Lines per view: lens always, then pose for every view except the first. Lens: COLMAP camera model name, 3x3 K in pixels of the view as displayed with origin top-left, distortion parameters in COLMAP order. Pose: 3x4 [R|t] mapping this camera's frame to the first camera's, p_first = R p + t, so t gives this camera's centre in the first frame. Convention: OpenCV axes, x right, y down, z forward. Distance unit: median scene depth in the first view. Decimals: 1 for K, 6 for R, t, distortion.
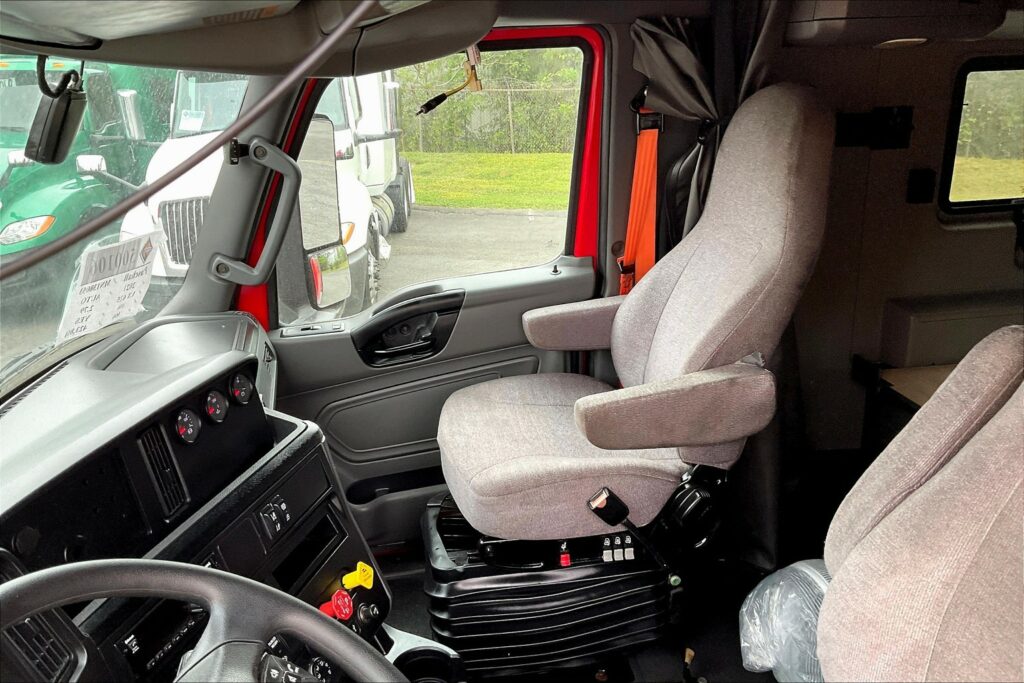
lens RADIAL K [[822.5, 0, 510.9], [0, 822.5, 330.0], [0, 0, 1]] dist [0.093888, -0.161529]
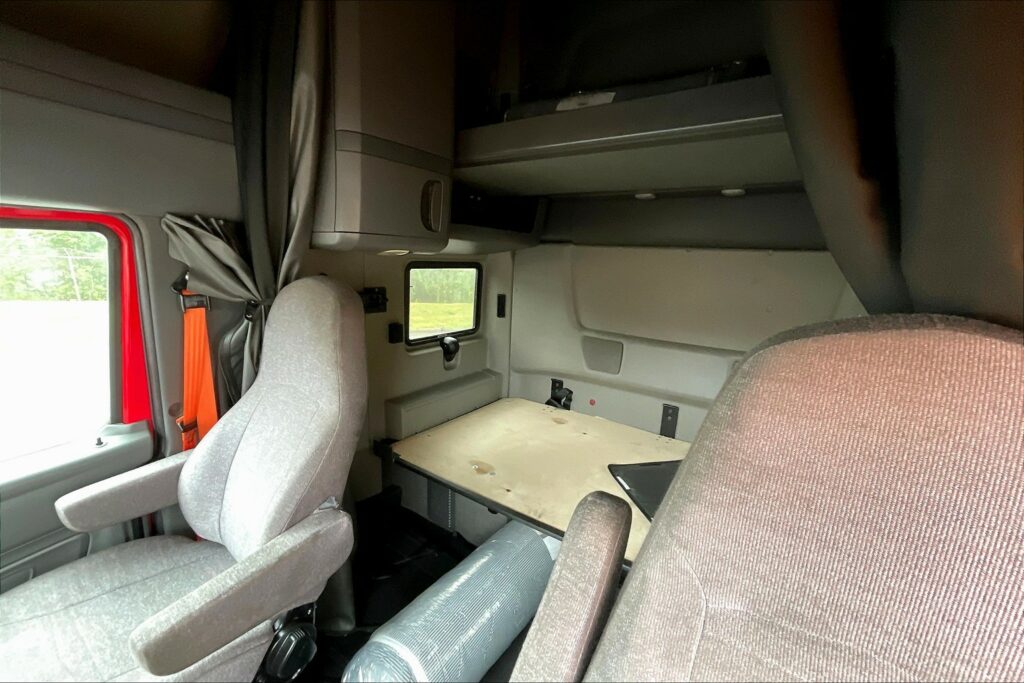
lens RADIAL K [[416.3, 0, 513.2], [0, 416.3, 343.0], [0, 0, 1]] dist [-0.009674, 0.005519]
pose [[0.692499, -0.088159, 0.716012, 0.057704], [0.160840, 0.986391, -0.034108, -0.107503], [-0.703261, 0.138784, 0.697254, 0.302159]]
